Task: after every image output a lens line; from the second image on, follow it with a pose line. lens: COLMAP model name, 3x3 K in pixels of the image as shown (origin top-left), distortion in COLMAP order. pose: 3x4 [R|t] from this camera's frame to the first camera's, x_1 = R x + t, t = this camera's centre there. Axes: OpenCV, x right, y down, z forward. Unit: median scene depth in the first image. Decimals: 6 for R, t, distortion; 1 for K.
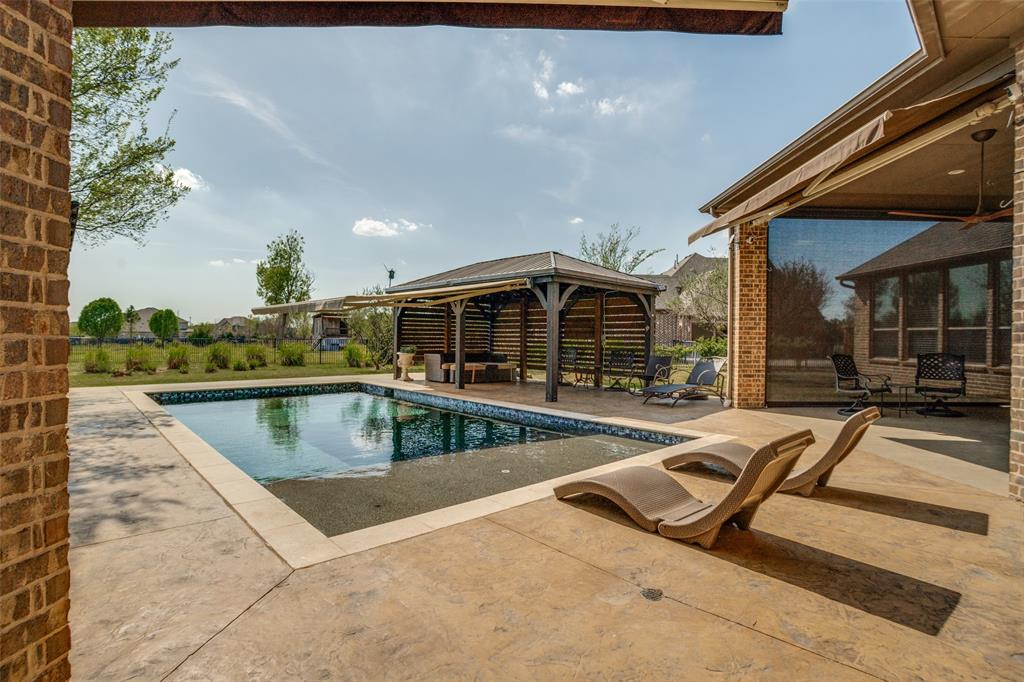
lens RADIAL K [[507.4, 0, 508.8], [0, 507.4, 342.0], [0, 0, 1]] dist [-0.001691, -0.000092]
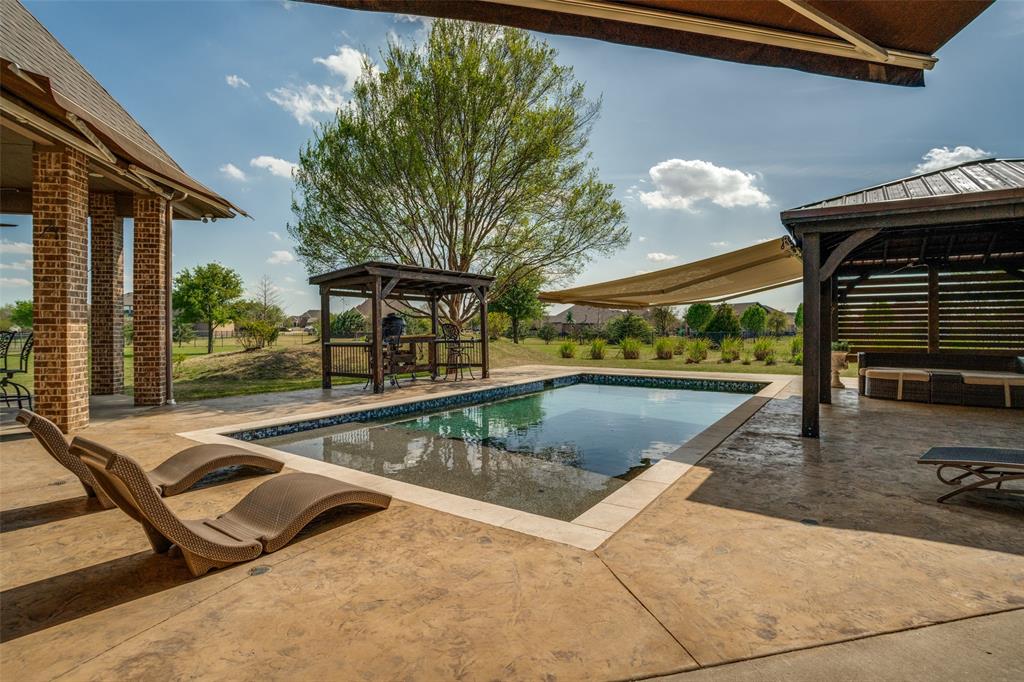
lens RADIAL K [[516.0, 0, 510.4], [0, 516.0, 332.0], [0, 0, 1]] dist [-0.034264, 0.008692]
pose [[0.250245, -0.006430, -0.968161, 0.441025], [-0.000767, 0.999976, -0.006840, -0.000086], [0.968182, 0.002454, 0.250234, 0.369130]]
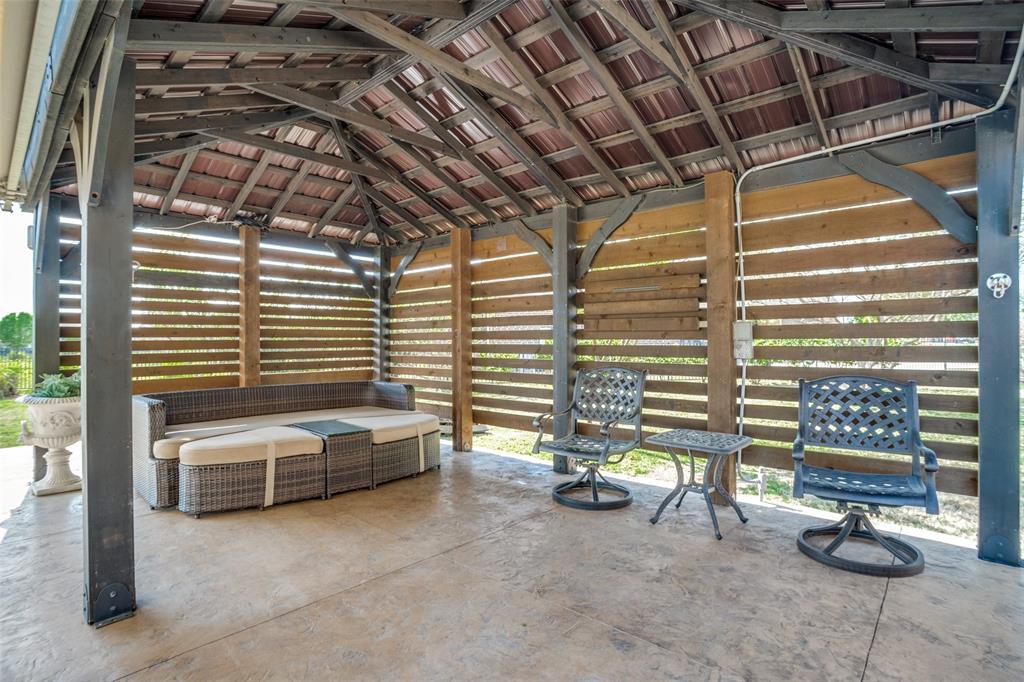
lens RADIAL K [[516.0, 0, 511.6], [0, 516.0, 339.8], [0, 0, 1]] dist [-0.034264, 0.008692]
pose [[0.993920, -0.018370, 0.108559, 0.029412], [0.018919, 0.999813, -0.004026, -0.005180], [-0.108465, 0.006056, 0.994082, 0.730802]]
